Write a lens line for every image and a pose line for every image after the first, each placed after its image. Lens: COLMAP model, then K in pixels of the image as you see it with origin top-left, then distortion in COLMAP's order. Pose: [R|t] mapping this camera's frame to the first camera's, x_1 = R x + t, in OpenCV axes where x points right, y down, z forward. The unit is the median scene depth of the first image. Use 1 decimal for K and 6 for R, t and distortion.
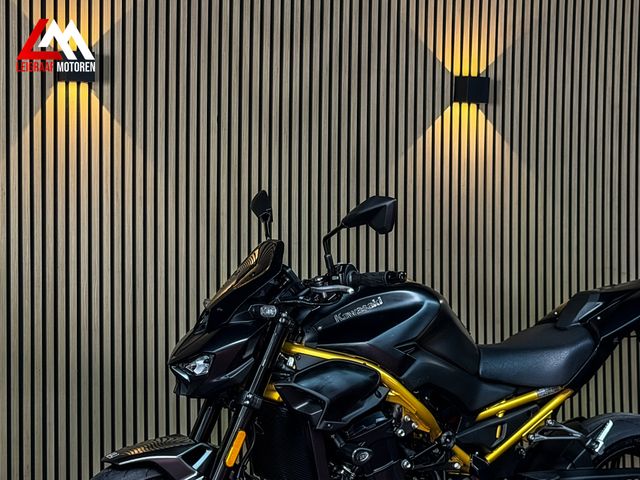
lens RADIAL K [[1467.0, 0, 320.0], [0, 1467.0, 240.0], [0, 0, 1]] dist [0.128974, 0.138657]
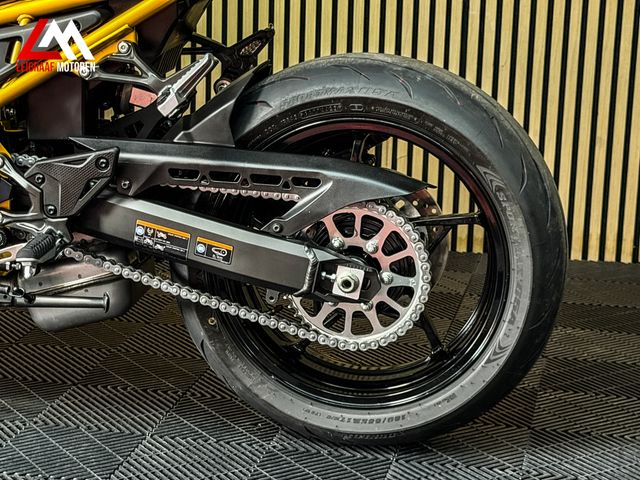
lens RADIAL K [[1467.0, 0, 320.0], [0, 1467.0, 240.0], [0, 0, 1]] dist [0.128974, 0.138657]
pose [[0.788104, 0.166497, -0.592596, 0.431817], [-0.028720, 0.971621, 0.234793, 0.052471], [0.614871, -0.168022, 0.770521, 0.506669]]
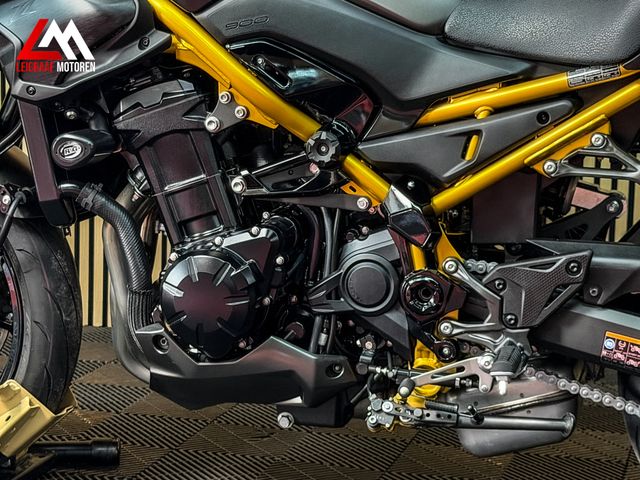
lens RADIAL K [[1467.0, 0, 320.0], [0, 1467.0, 240.0], [0, 0, 1]] dist [0.128974, 0.138657]
pose [[0.738109, 0.112213, -0.665284, 0.331379], [-0.020706, 0.989375, 0.143905, 0.071866], [0.674363, -0.092442, 0.732590, 0.475755]]
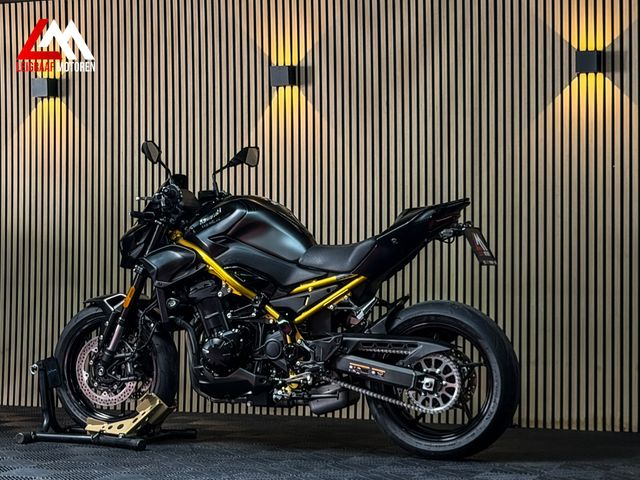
lens RADIAL K [[1467.0, 0, 320.0], [0, 1467.0, 240.0], [0, 0, 1]] dist [0.128974, 0.138657]
pose [[0.653263, -0.009384, -0.757072, 0.974289], [-0.008476, 0.999770, -0.019706, 0.077755], [0.757083, 0.019290, 0.653034, 0.049890]]
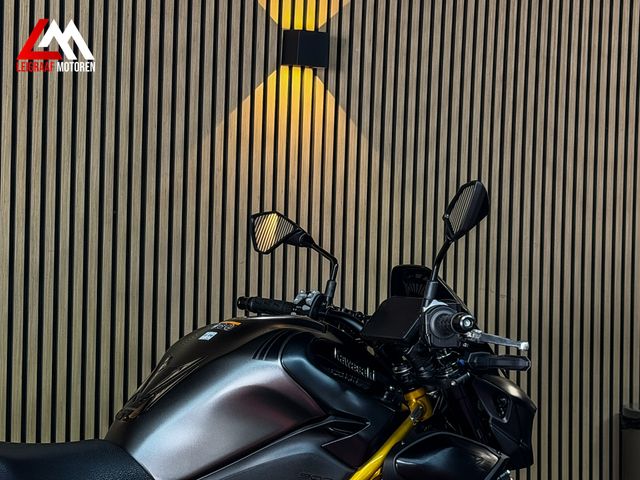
lens RADIAL K [[1421.1, 0, 320.3], [0, 1421.1, 243.0], [0, 0, 1]] dist [0.117973, 0.269627]
pose [[0.998270, 0.022075, 0.054488, 0.082087], [-0.022705, 0.999682, 0.010958, -0.013617], [-0.054228, -0.012176, 0.998454, 0.312966]]
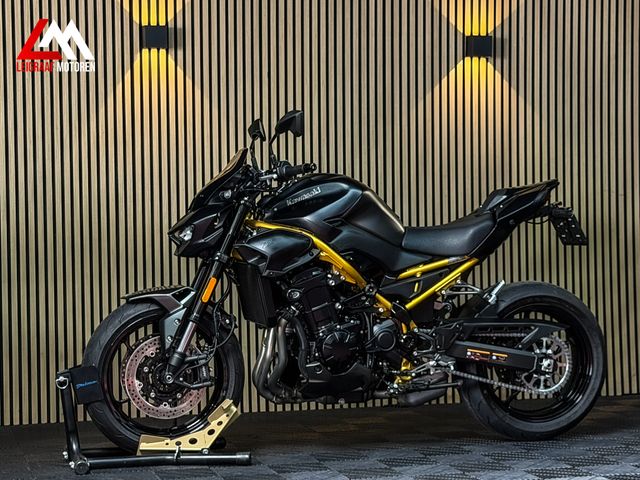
lens RADIAL K [[1467.0, 0, 320.0], [0, 1467.0, 240.0], [0, 0, 1]] dist [0.128974, 0.138657]
pose [[0.980109, -0.010527, -0.198180, 0.241551], [0.010716, 0.999943, -0.000117, 0.067850], [0.198170, -0.002009, 0.980166, -0.280948]]
